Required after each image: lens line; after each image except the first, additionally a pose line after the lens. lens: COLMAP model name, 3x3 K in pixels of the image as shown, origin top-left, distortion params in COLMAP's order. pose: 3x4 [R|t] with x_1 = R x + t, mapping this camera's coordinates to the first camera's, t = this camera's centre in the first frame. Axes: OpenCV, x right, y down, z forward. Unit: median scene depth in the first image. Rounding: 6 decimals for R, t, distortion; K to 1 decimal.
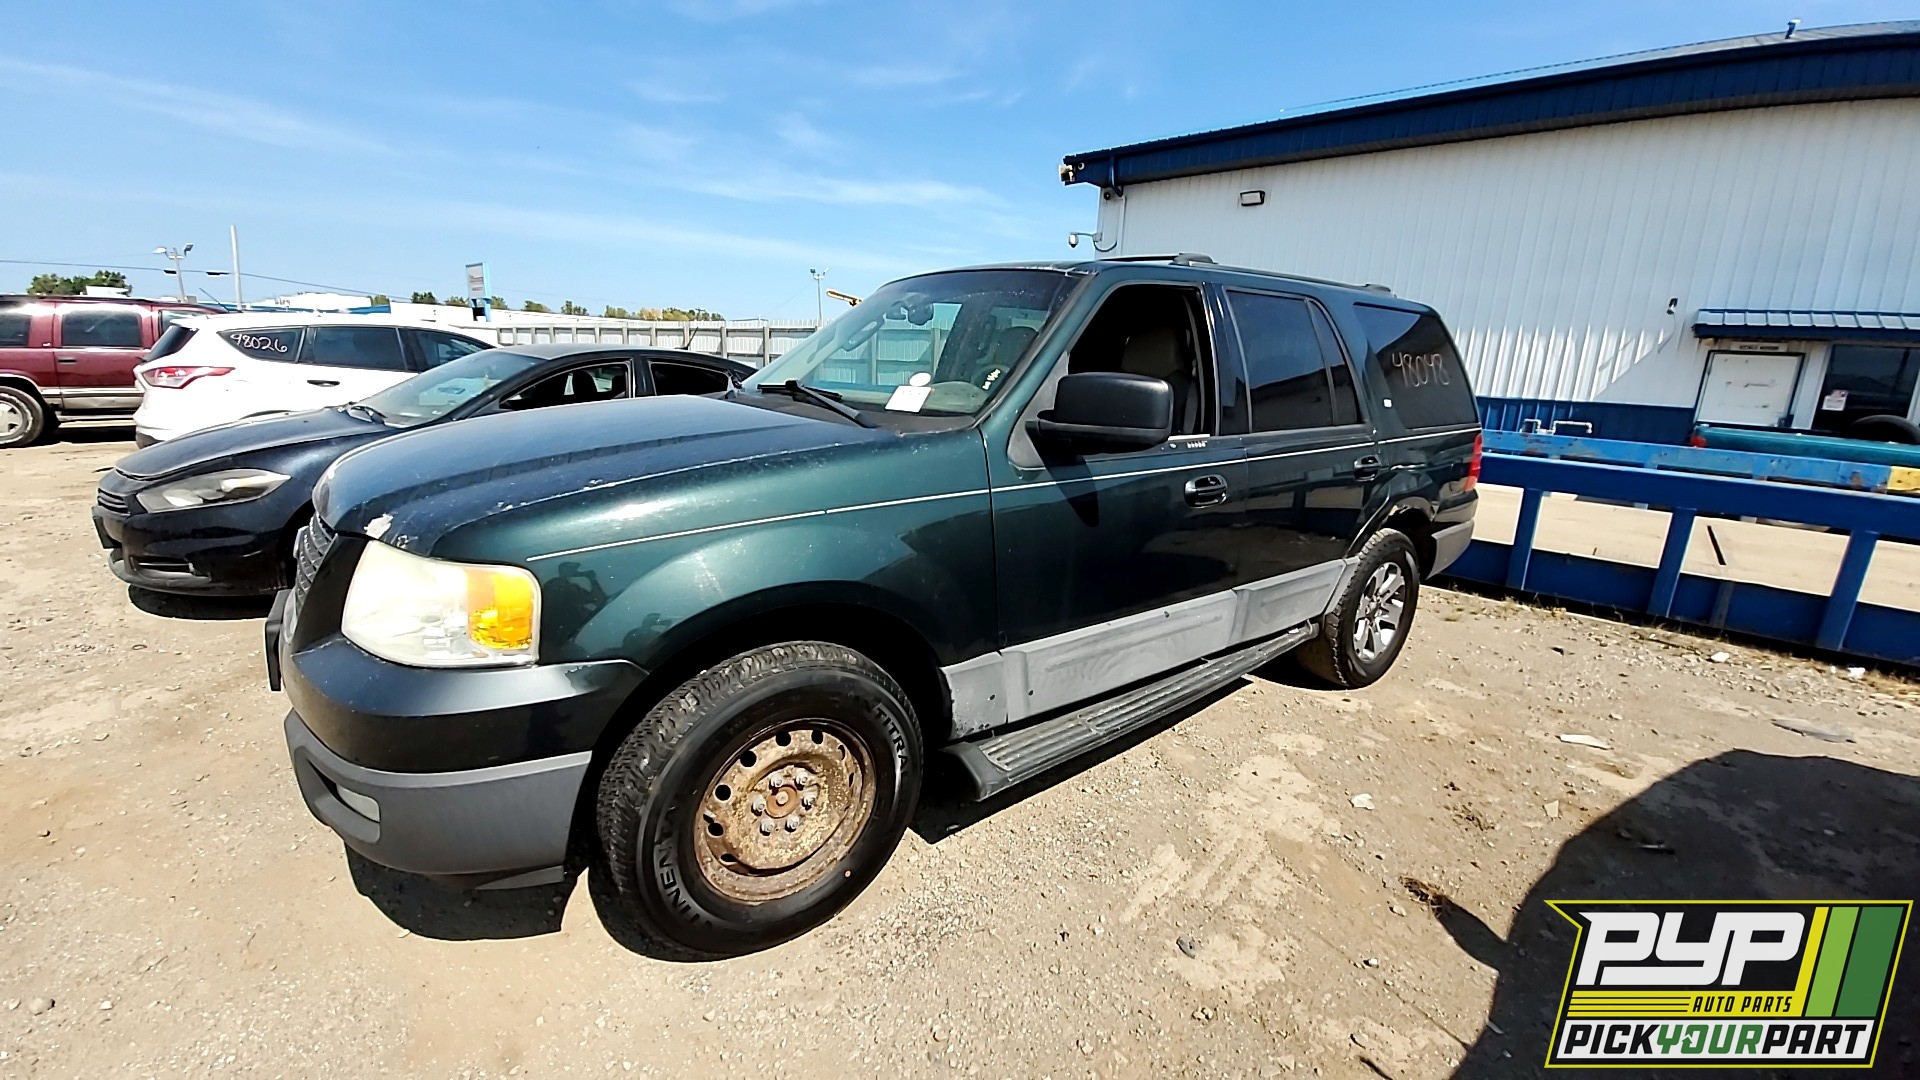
lens RADIAL K [[776.7, 0, 963.5], [0, 776.7, 536.5], [0, 0, 1]] dist [-0.008423, -0.004803]
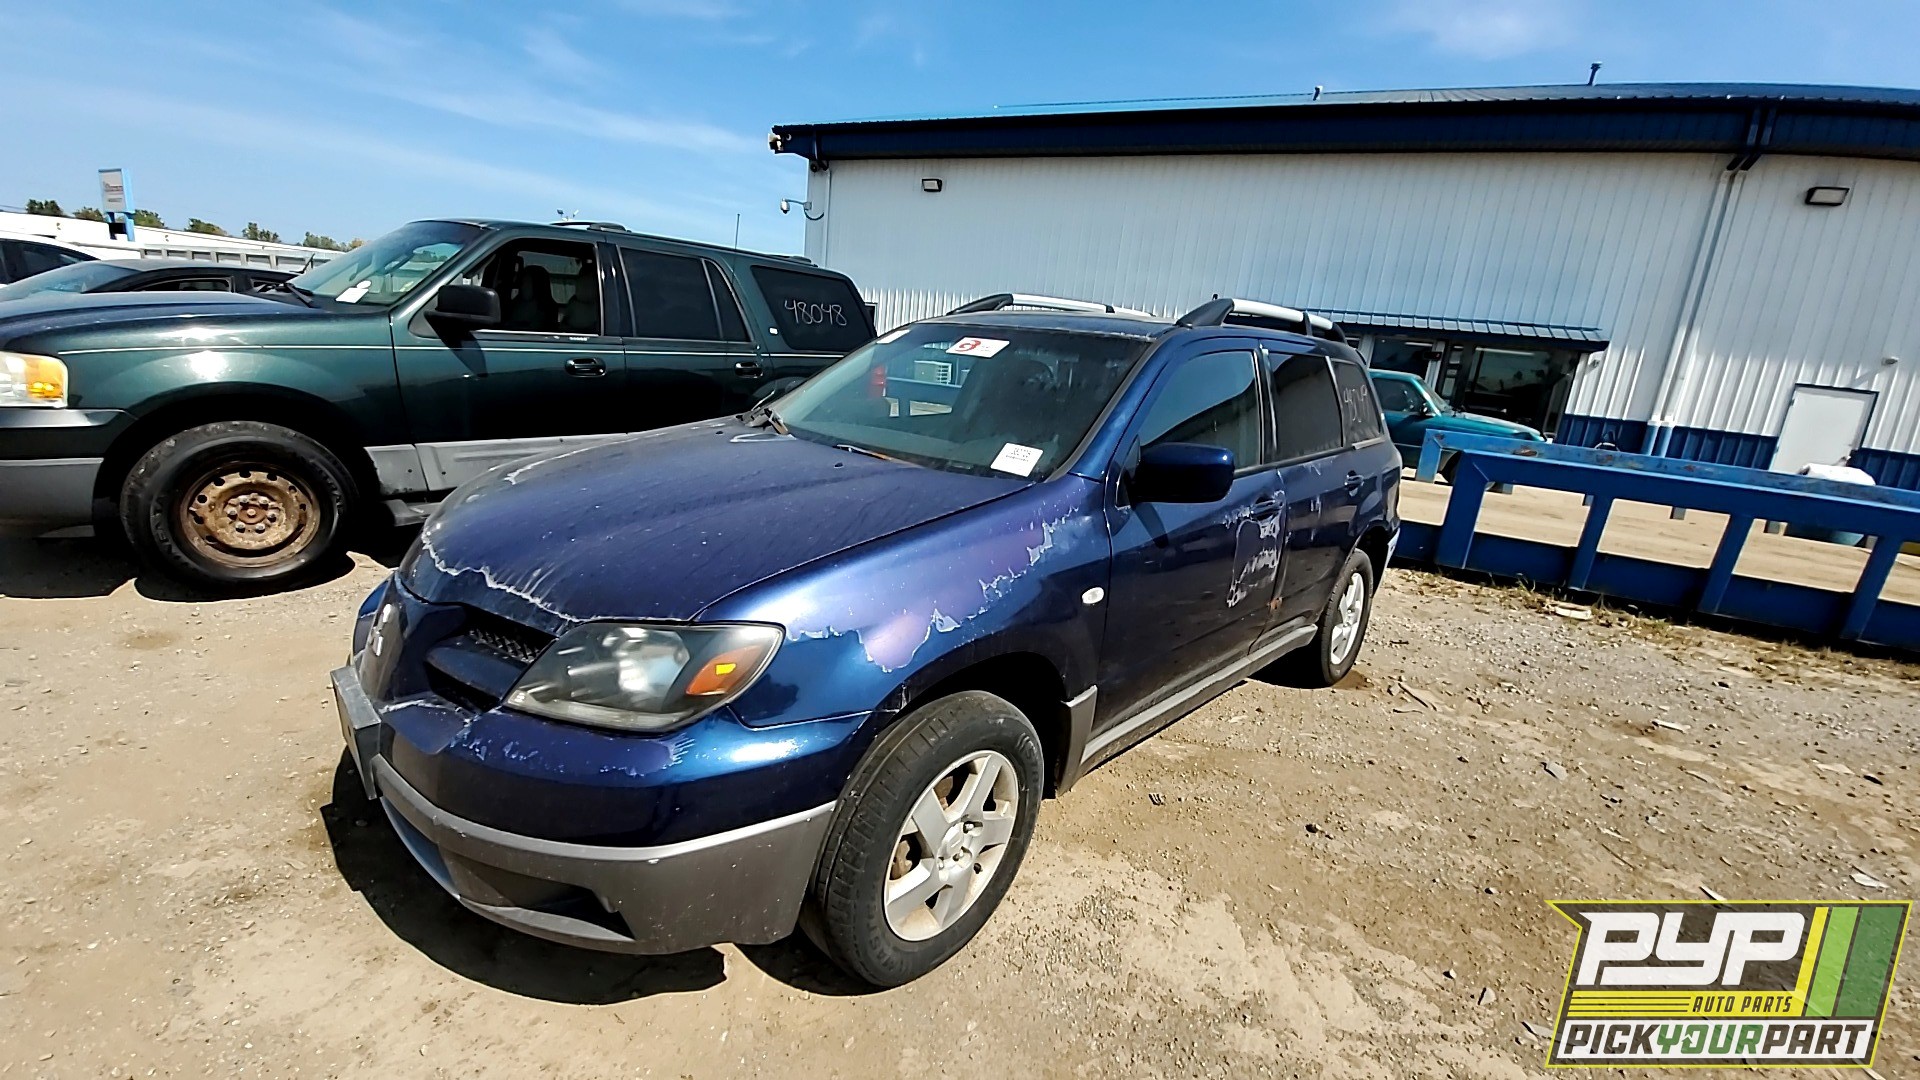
lens RADIAL K [[776.7, 0, 959.3], [0, 776.7, 551.1], [0, 0, 1]] dist [-0.008423, -0.004803]
pose [[0.965167, -0.013361, 0.261293, 0.815476], [-0.000570, 0.998586, 0.053165, 0.310752], [-0.261634, -0.051462, 0.963794, -1.054629]]
